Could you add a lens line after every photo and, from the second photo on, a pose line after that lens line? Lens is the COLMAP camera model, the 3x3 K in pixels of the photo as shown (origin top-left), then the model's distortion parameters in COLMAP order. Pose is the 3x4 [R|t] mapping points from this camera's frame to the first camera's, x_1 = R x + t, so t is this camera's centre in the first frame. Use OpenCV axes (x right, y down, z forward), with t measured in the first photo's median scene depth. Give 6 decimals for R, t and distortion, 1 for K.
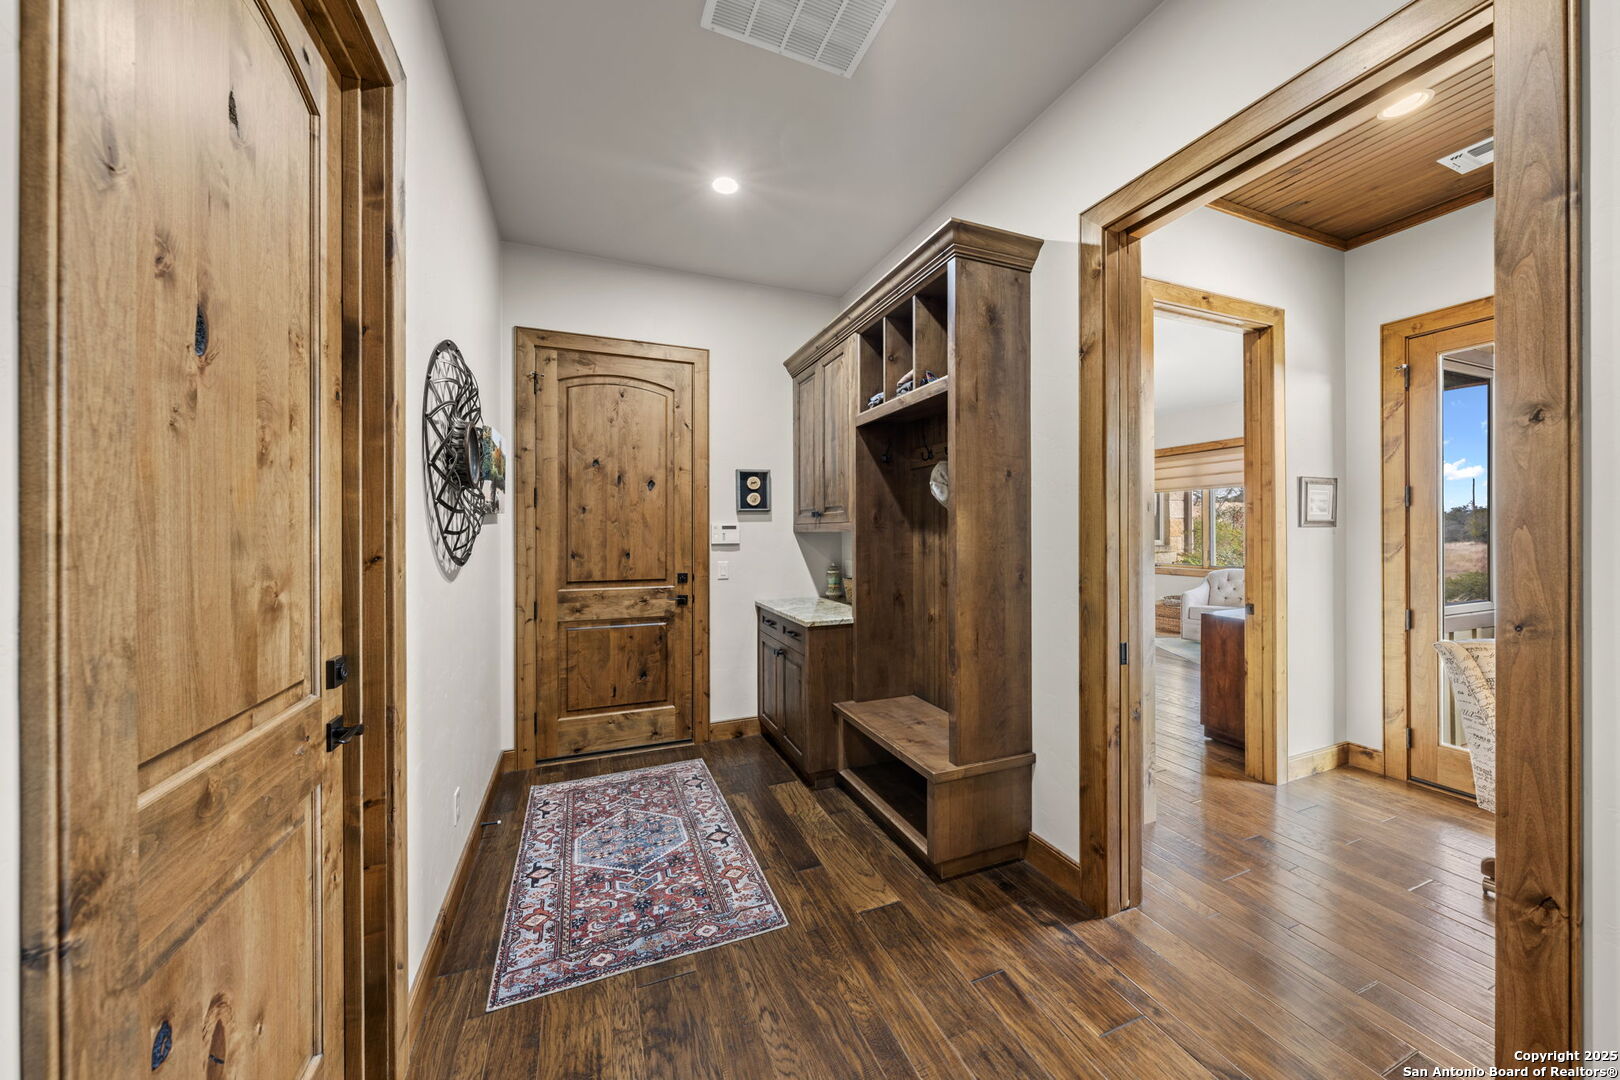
lens RADIAL K [[555.8, 0, 816.3], [0, 555.8, 535.3], [0, 0, 1]] dist [-0.002135, -0.000026]
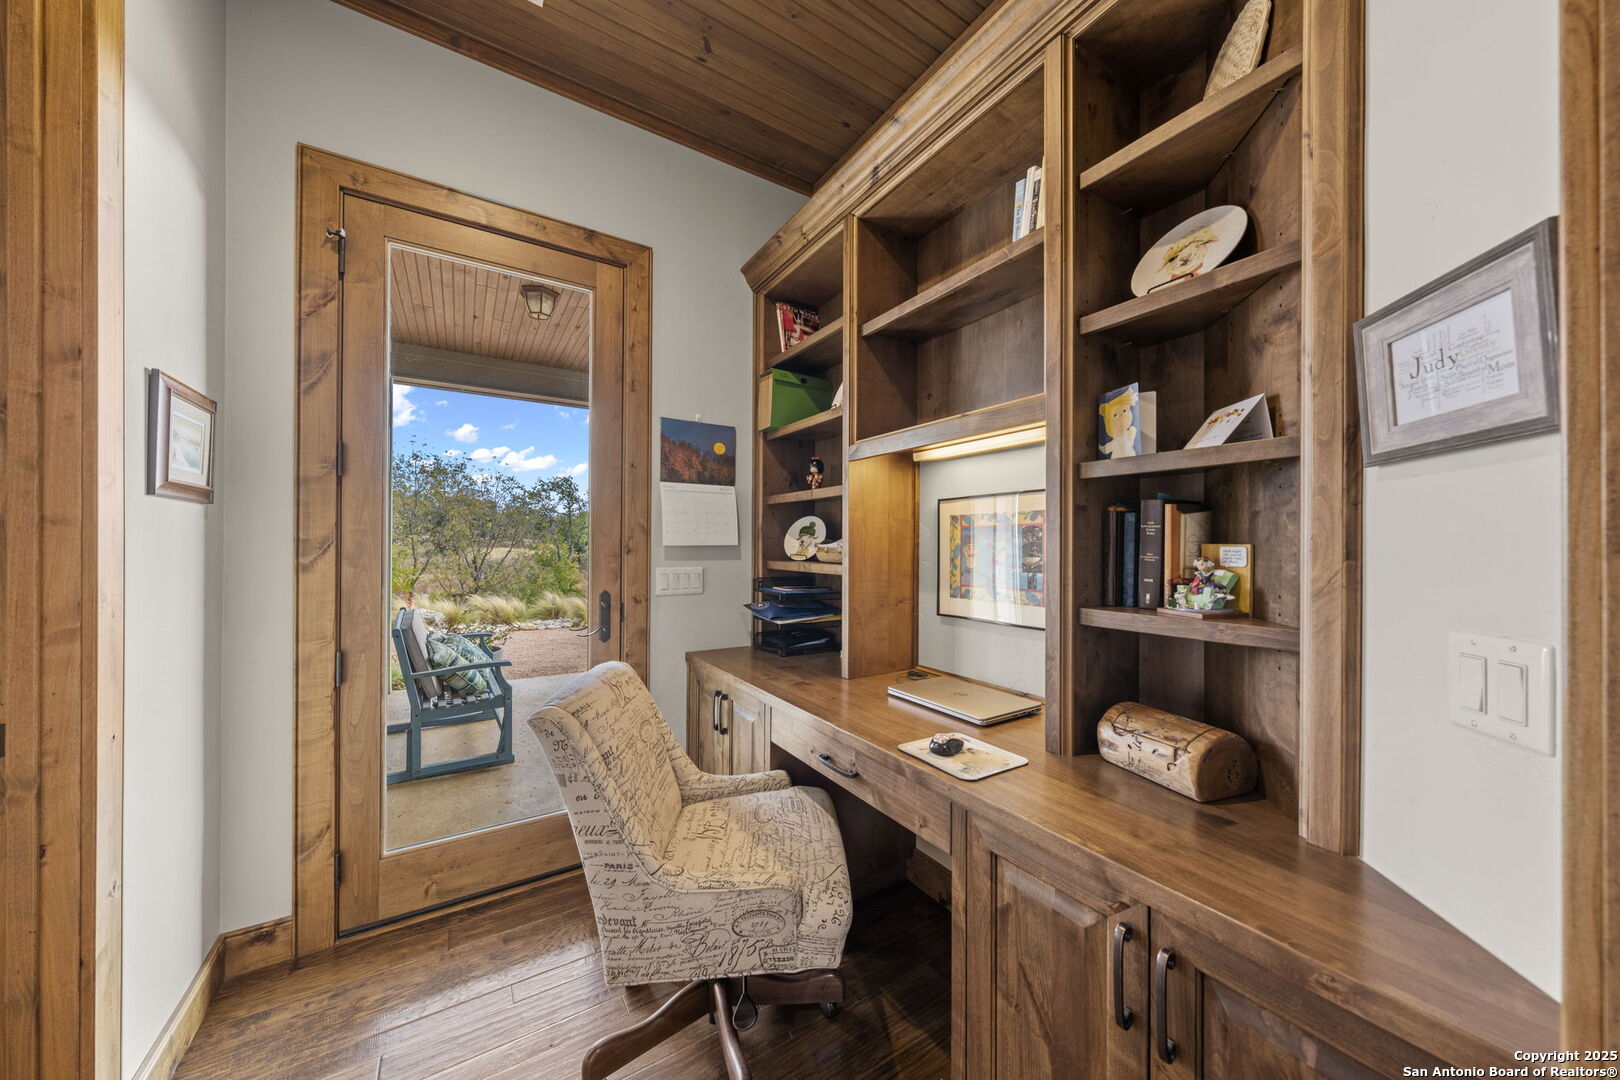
lens RADIAL K [[555.8, 0, 816.6], [0, 555.8, 544.5], [0, 0, 1]] dist [-0.002135, -0.000026]
pose [[-0.171992, 0.006839, 0.985075, 0.396198], [-0.001155, 0.999974, -0.007144, 0.023896], [-0.985098, -0.002366, -0.171980, 0.596255]]
